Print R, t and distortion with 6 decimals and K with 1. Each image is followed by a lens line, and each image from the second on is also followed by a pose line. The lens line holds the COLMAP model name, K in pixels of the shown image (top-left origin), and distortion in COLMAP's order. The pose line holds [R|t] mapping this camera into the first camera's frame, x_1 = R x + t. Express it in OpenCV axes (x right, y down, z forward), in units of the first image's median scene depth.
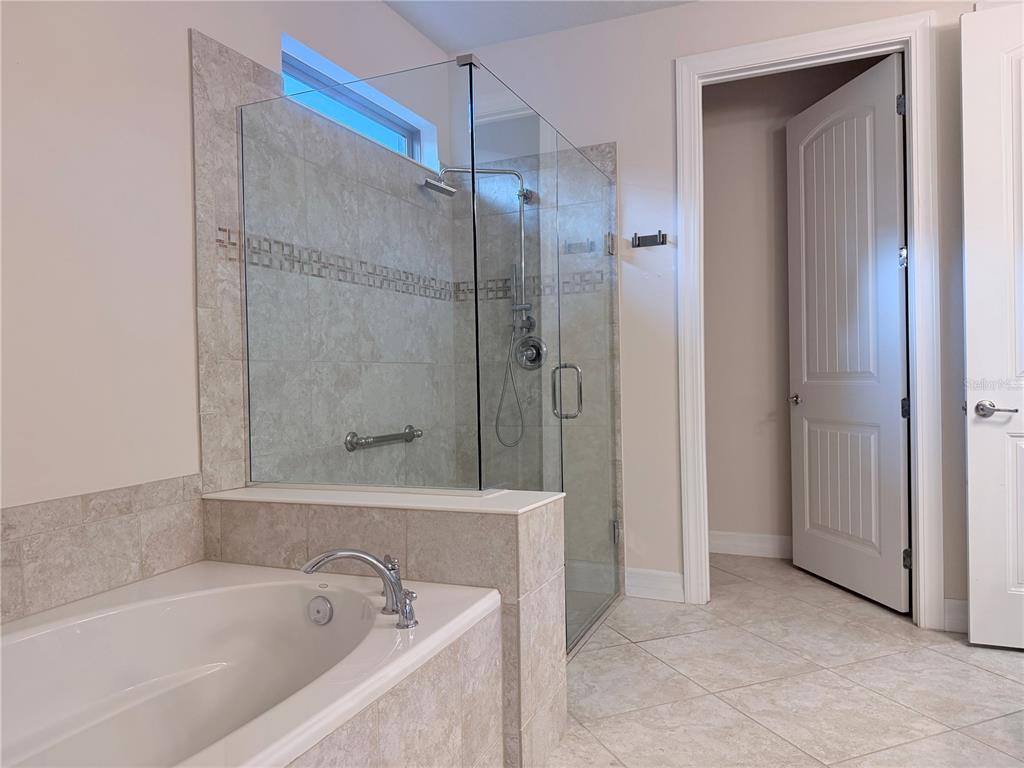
lens RADIAL K [[721.7, 0, 516.0], [0, 721.7, 388.0], [0, 0, 1]] dist [0.078212, -0.093802]
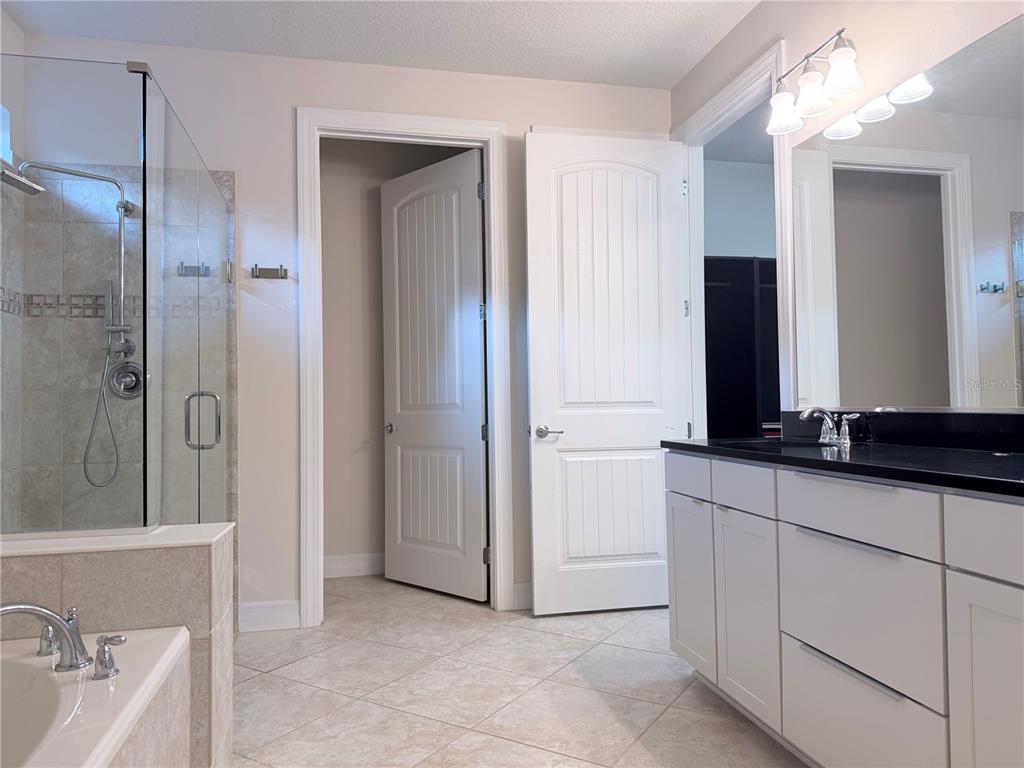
lens RADIAL K [[720.9, 0, 512.0], [0, 720.9, 384.0], [0, 0, 1]] dist [0.087357, -0.112356]
pose [[0.814988, 0.024138, 0.578975, -0.144117], [0.006569, 0.998683, -0.050883, 0.007452], [-0.579440, 0.045273, 0.813756, -0.025659]]
